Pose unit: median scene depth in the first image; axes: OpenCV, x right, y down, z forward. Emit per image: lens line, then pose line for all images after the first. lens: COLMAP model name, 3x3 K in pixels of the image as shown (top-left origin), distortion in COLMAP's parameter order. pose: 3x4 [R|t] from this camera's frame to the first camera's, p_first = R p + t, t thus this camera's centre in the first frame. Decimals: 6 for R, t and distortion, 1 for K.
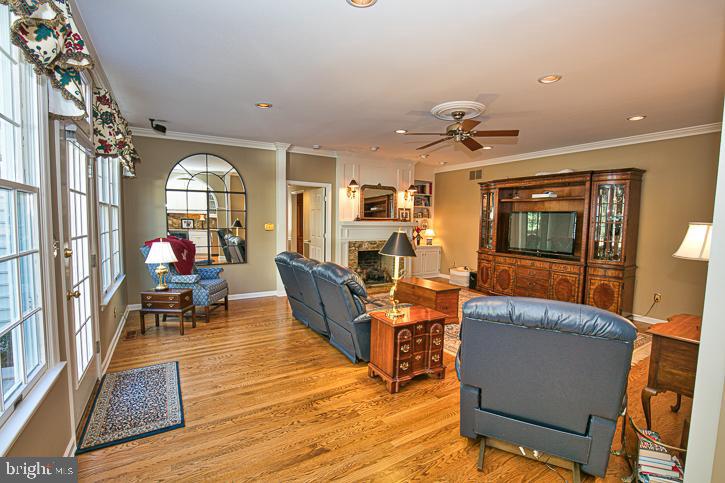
lens RADIAL K [[333.1, 0, 364.6], [0, 333.1, 245.5], [0, 0, 1]] dist [-0.041202, 0.009171]
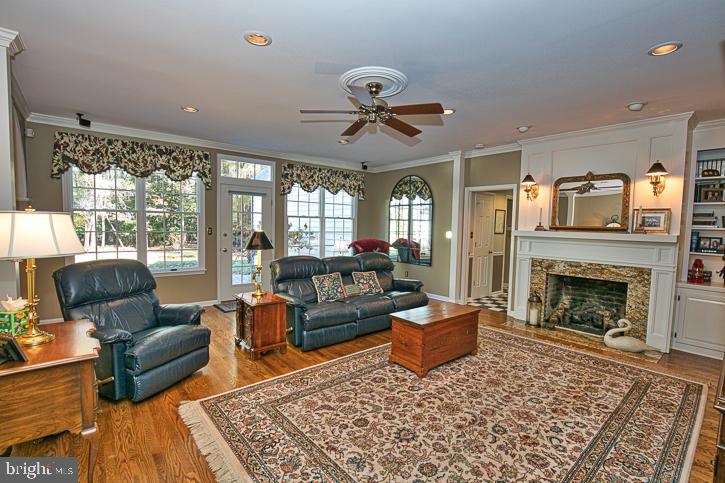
lens RADIAL K [[333.1, 0, 364.6], [0, 333.1, 245.5], [0, 0, 1]] dist [-0.041202, 0.009171]
pose [[0.157795, 0.048091, -0.986300, 0.623595], [-0.090599, 0.995306, 0.034035, -0.031661], [0.983307, 0.083987, 0.161412, 0.522447]]
